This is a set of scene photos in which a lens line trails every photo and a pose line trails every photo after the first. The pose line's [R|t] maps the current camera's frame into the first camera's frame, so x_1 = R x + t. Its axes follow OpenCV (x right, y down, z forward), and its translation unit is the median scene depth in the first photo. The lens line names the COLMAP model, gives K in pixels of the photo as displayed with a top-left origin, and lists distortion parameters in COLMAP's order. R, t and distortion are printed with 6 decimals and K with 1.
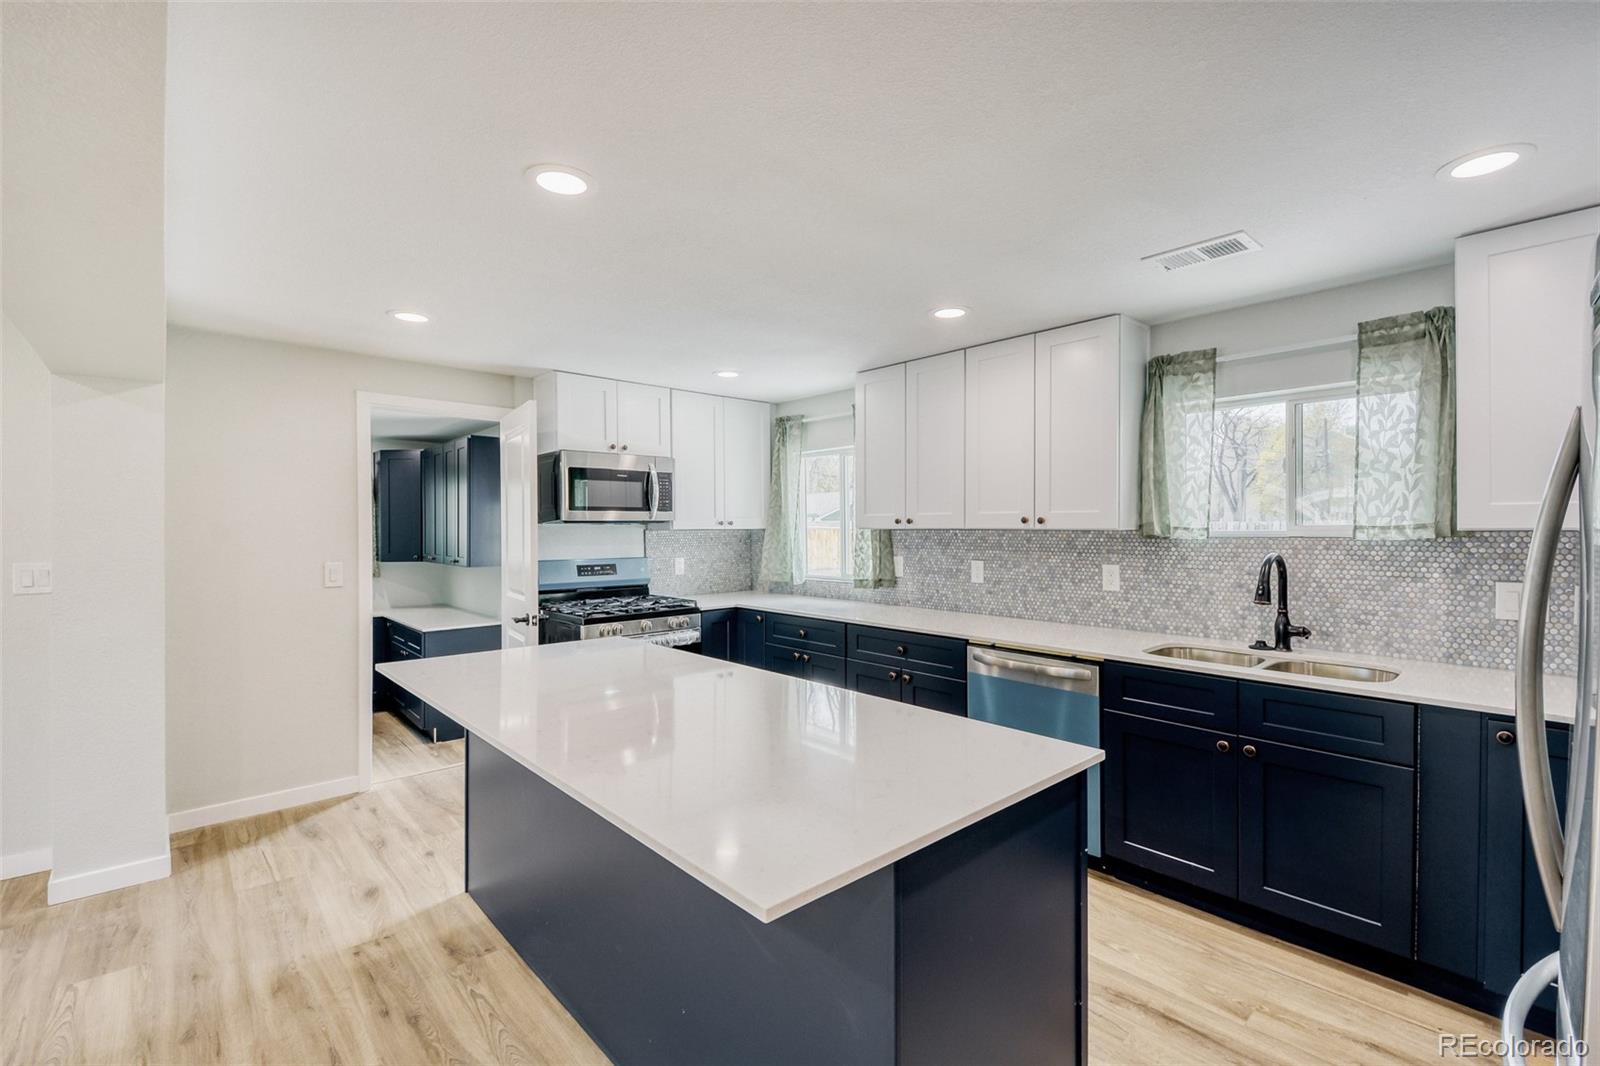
lens RADIAL K [[707.3, 0, 798.5], [0, 707.3, 528.3], [0, 0, 1]] dist [0.011047, -0.008525]
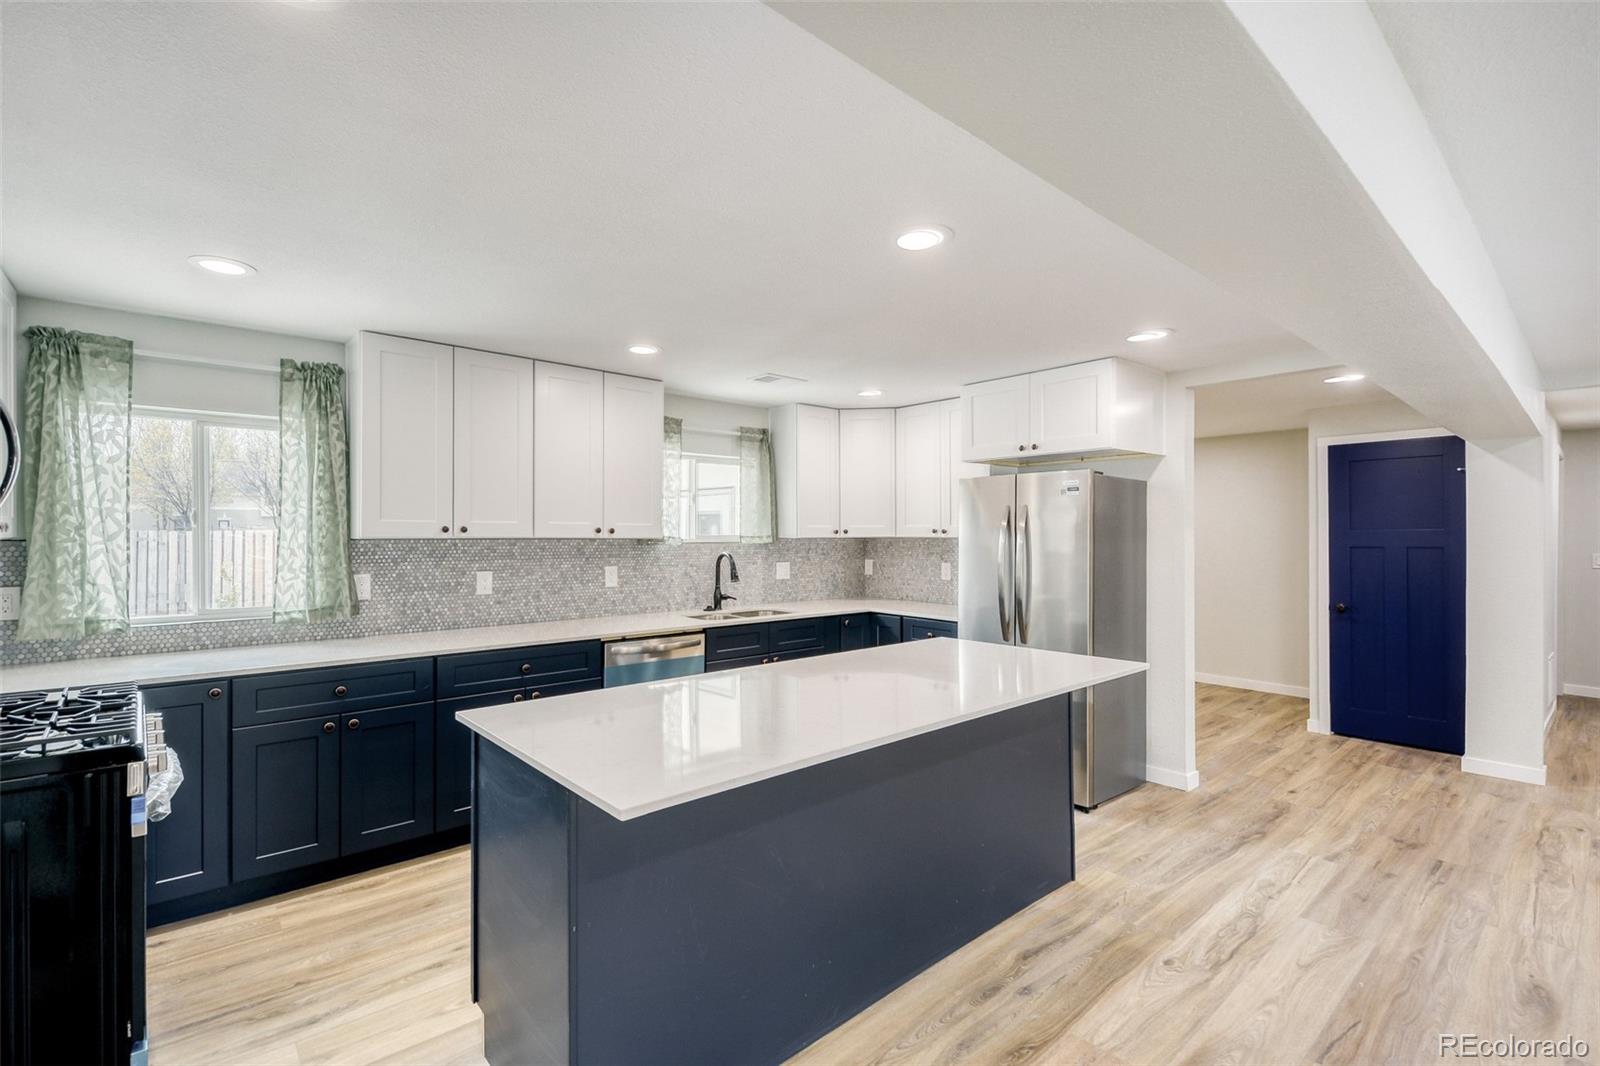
lens RADIAL K [[707.3, 0, 792.0], [0, 707.3, 536.9], [0, 0, 1]] dist [0.011047, -0.008525]
pose [[0.007334, 0.000694, 0.999973, -0.789630], [0.002682, 0.999996, -0.000713, 0.000626], [-0.999970, 0.002687, 0.007332, 0.639718]]
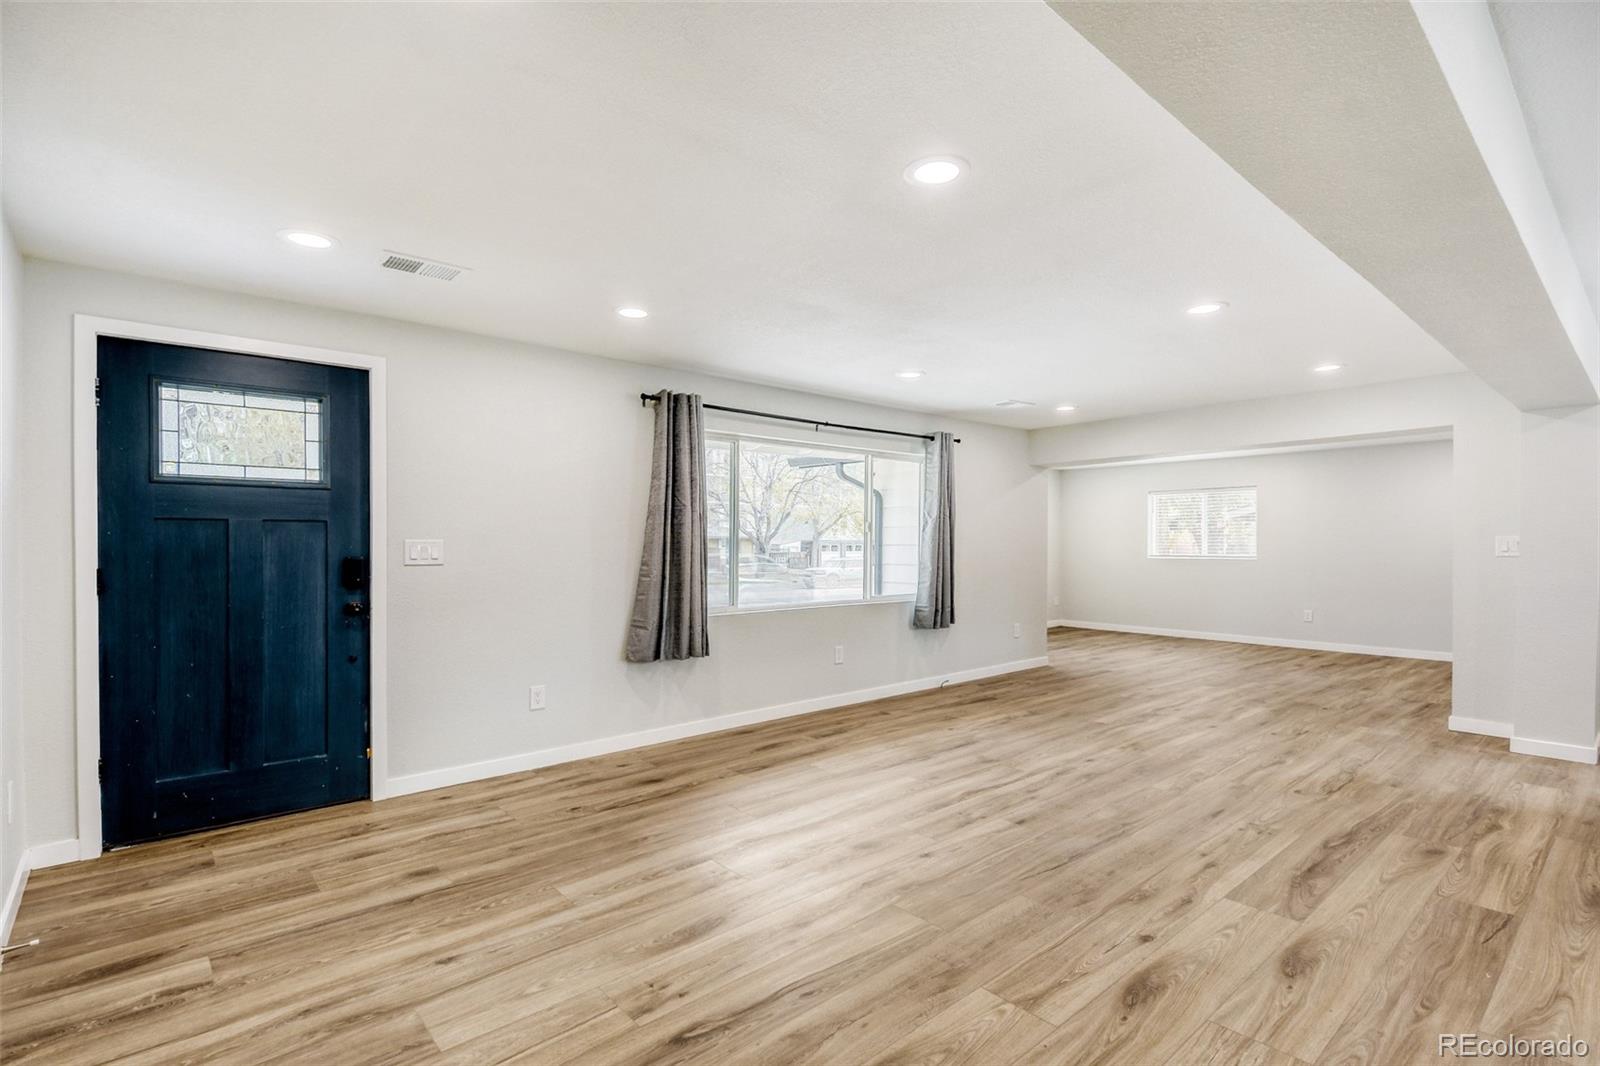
lens RADIAL K [[707.3, 0, 785.6], [0, 707.3, 555.4], [0, 0, 1]] dist [0.011047, -0.008525]
pose [[-0.053915, 0.022757, -0.998286, 0.425082], [-0.000889, 0.999739, 0.022838, 0.052396], [0.998545, 0.002119, -0.053881, -0.377169]]
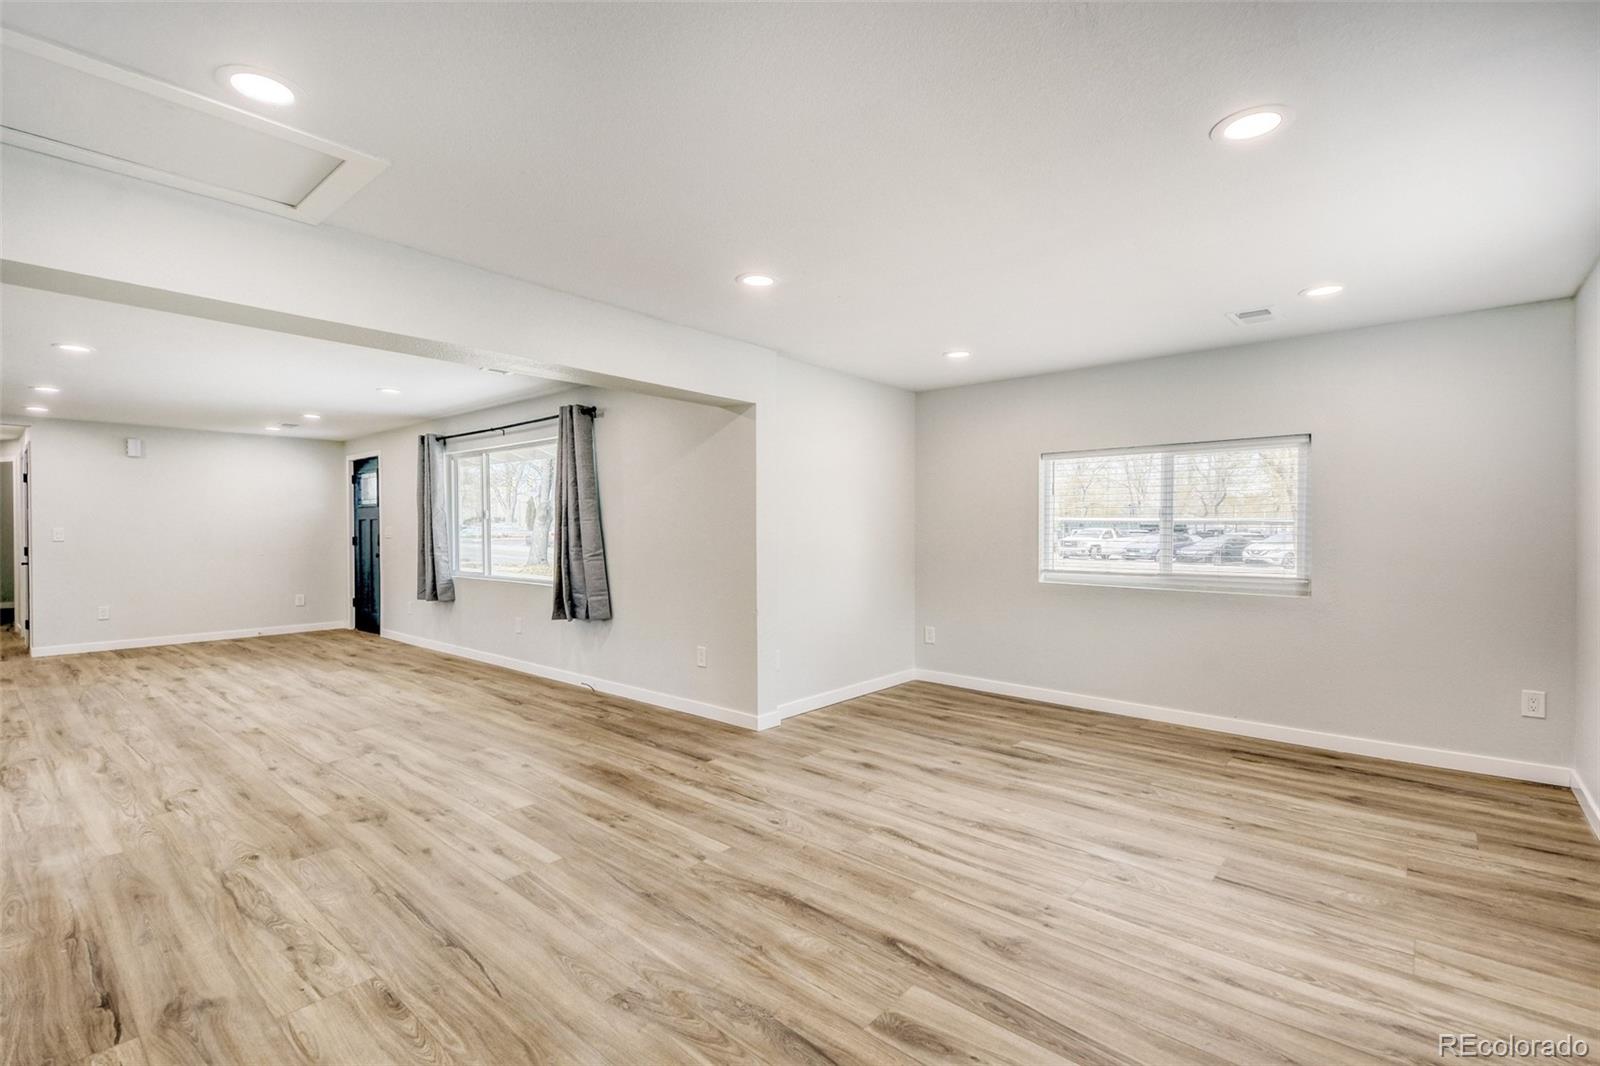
lens RADIAL K [[707.3, 0, 801.5], [0, 707.3, 521.6], [0, 0, 1]] dist [0.011047, -0.008525]
pose [[-0.990813, 0.007383, -0.135039, -1.590020], [0.008036, 0.999958, -0.004294, 0.057686], [0.135002, -0.005340, -0.990831, 1.493804]]
